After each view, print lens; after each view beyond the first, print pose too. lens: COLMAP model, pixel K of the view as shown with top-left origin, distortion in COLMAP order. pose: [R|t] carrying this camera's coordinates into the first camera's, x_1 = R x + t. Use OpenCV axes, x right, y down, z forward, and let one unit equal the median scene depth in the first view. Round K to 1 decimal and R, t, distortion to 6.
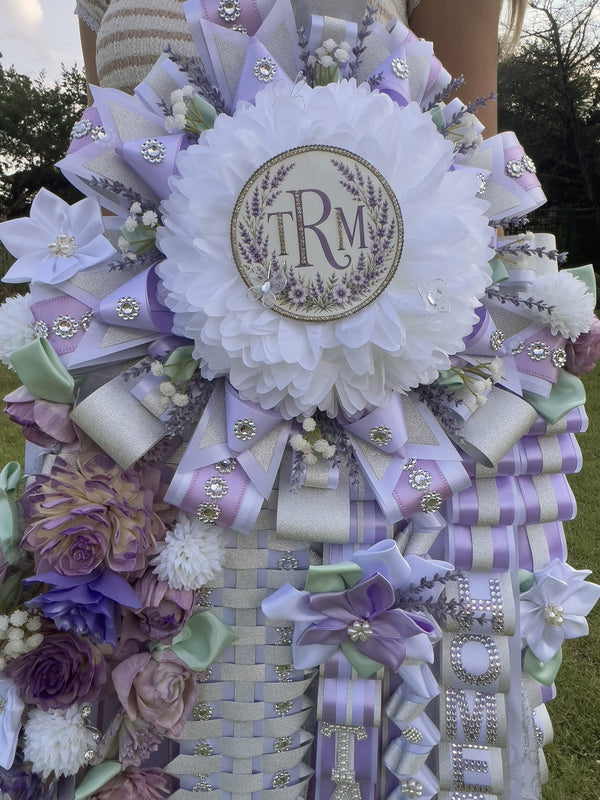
lens RADIAL K [[608.4, 0, 300.0], [0, 608.4, 397.8], [0, 0, 1]] dist [0.001463, -0.006141]
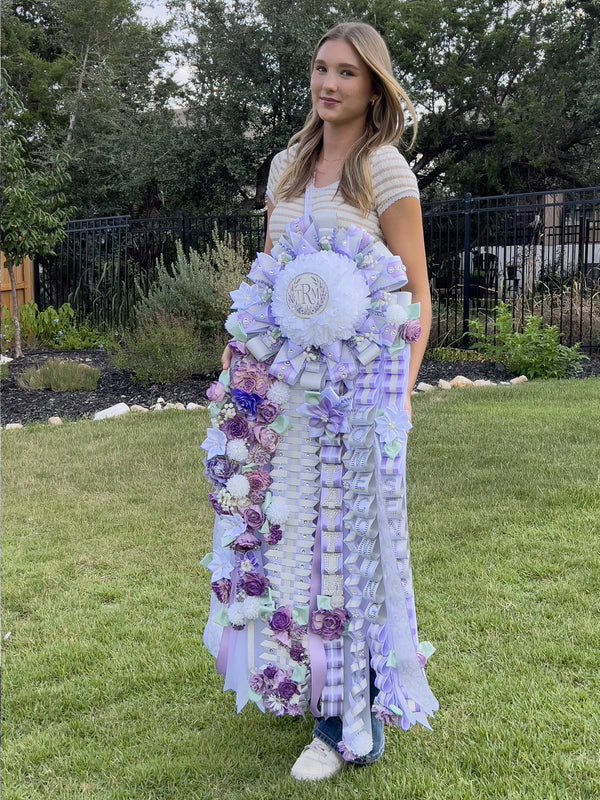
lens RADIAL K [[608.4, 0, 301.0], [0, 608.4, 401.2], [0, 0, 1]] dist [0.001463, -0.006141]
pose [[0.935887, 0.051525, -0.348511, 1.156133], [-0.072419, 0.996258, -0.047183, 0.485997], [0.344776, 0.069397, 0.936116, -2.146547]]
